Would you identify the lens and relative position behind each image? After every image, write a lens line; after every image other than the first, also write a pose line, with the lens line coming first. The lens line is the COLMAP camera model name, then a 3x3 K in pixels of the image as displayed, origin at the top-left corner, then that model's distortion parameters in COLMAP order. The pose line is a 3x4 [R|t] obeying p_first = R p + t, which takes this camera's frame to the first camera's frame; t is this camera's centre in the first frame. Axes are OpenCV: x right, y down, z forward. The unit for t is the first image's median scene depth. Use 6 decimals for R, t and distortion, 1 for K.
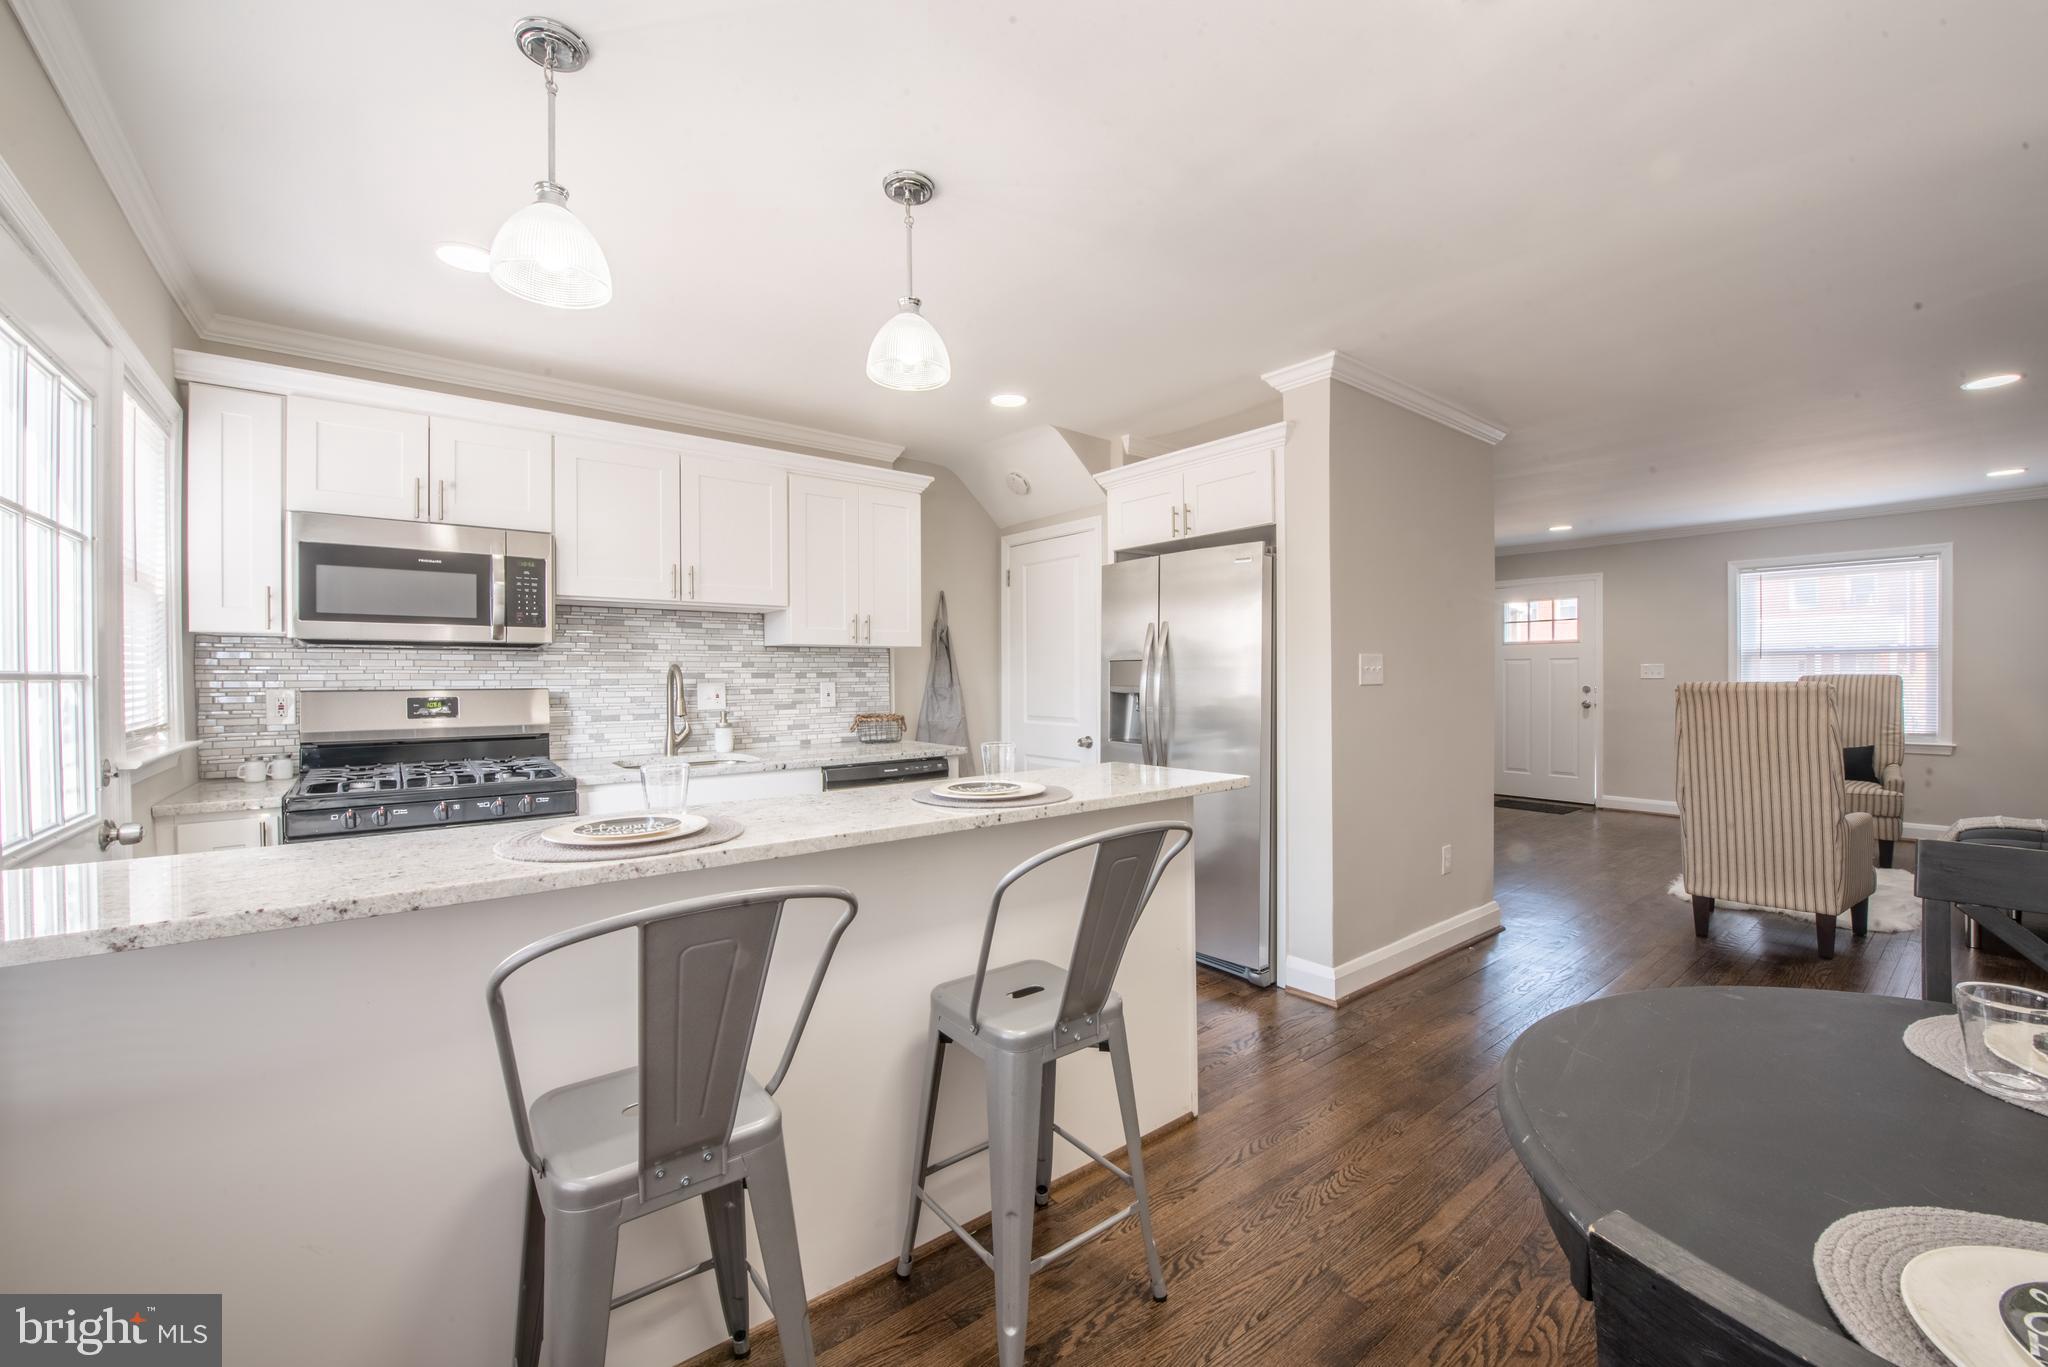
lens RADIAL K [[815.3, 0, 1025.7], [0, 815.3, 680.3], [0, 0, 1]] dist [-0.011380, -0.006646]
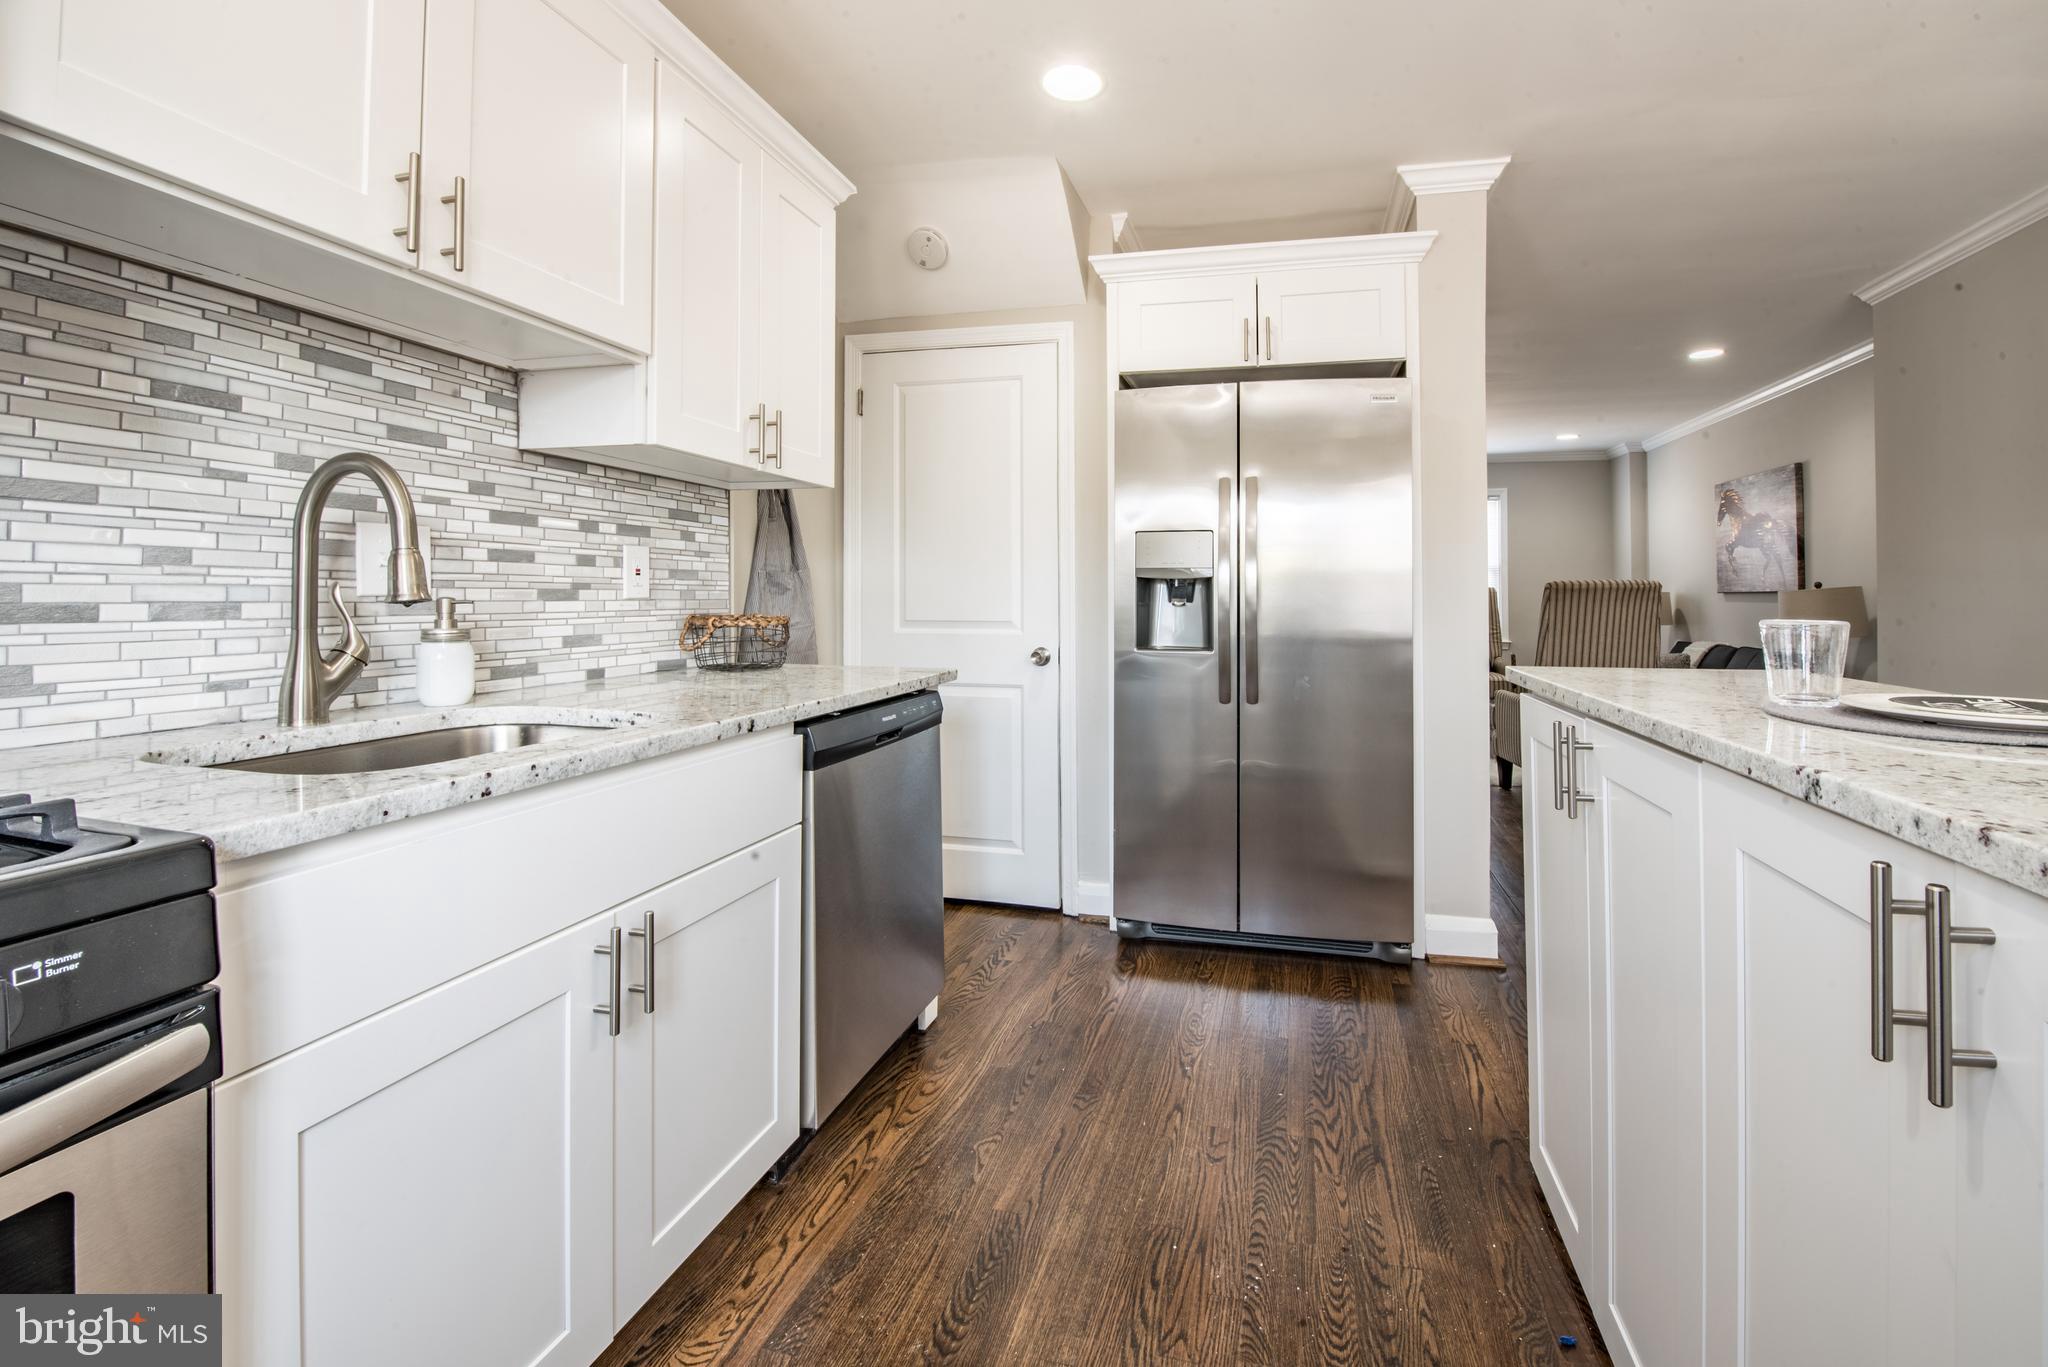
lens RADIAL K [[859.4, 0, 1116.9], [0, 859.4, 592.6], [0, 0, 1]] dist [-0.023062, -0.000288]
pose [[0.768215, 0.011981, 0.640080, -0.353422], [-0.003561, 0.999889, -0.014441, 0.036523], [-0.640182, 0.008814, 0.768173, 0.450093]]
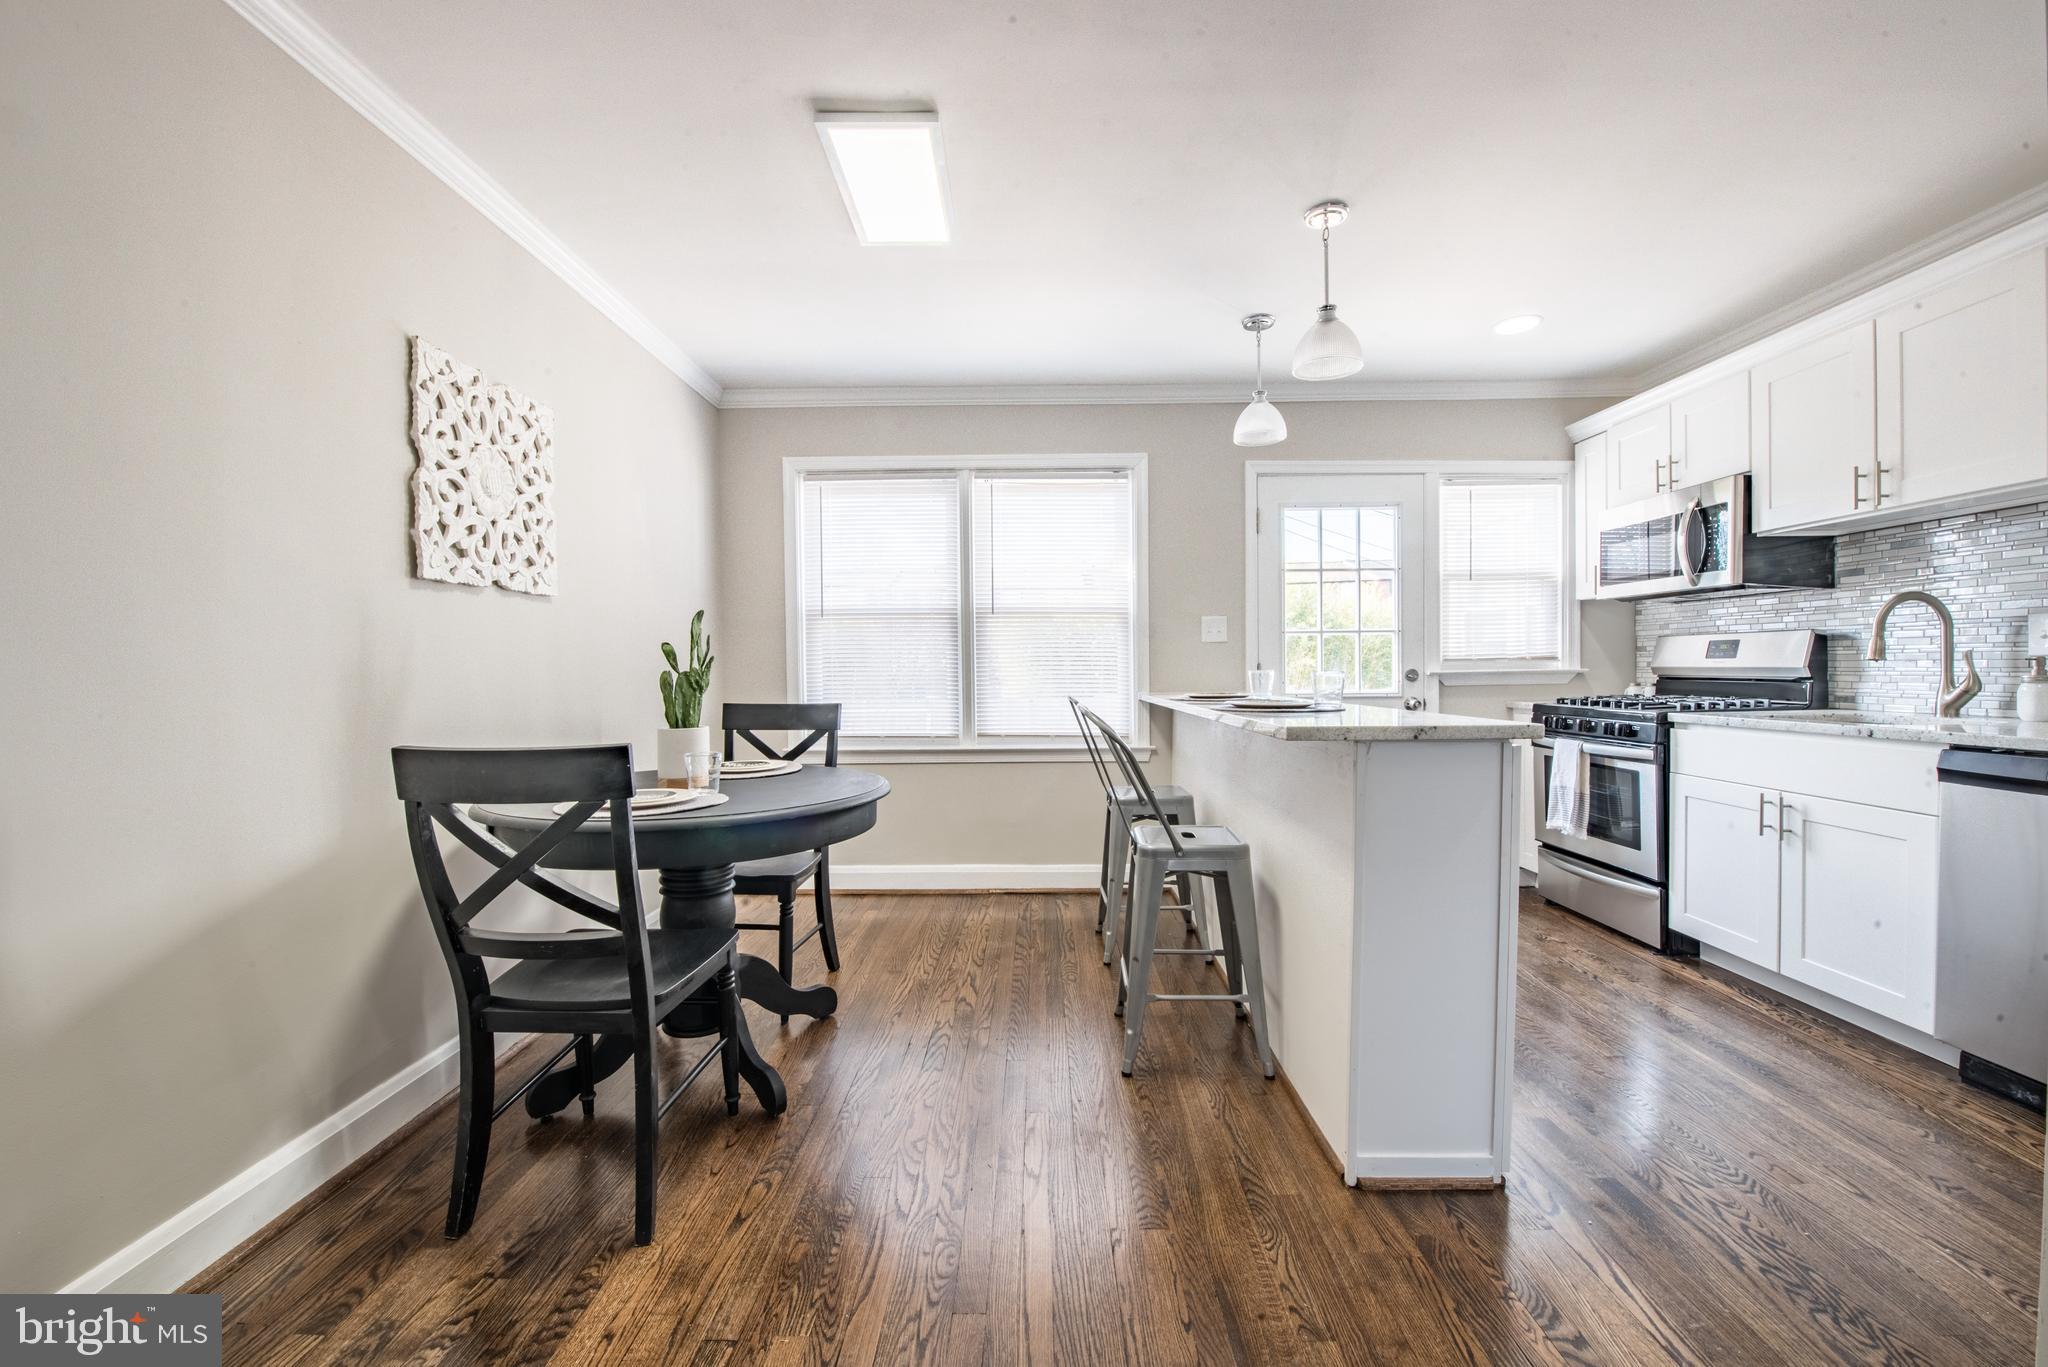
lens RADIAL K [[812.7, 0, 1023.1], [0, 812.7, 684.6], [0, 0, 1]] dist [-0.023896, -0.000472]
pose [[-0.625709, 0.027248, -0.779580, 0.553254], [0.010032, 0.999588, 0.026885, 0.032288], [0.779992, 0.009001, -0.625725, 0.700993]]
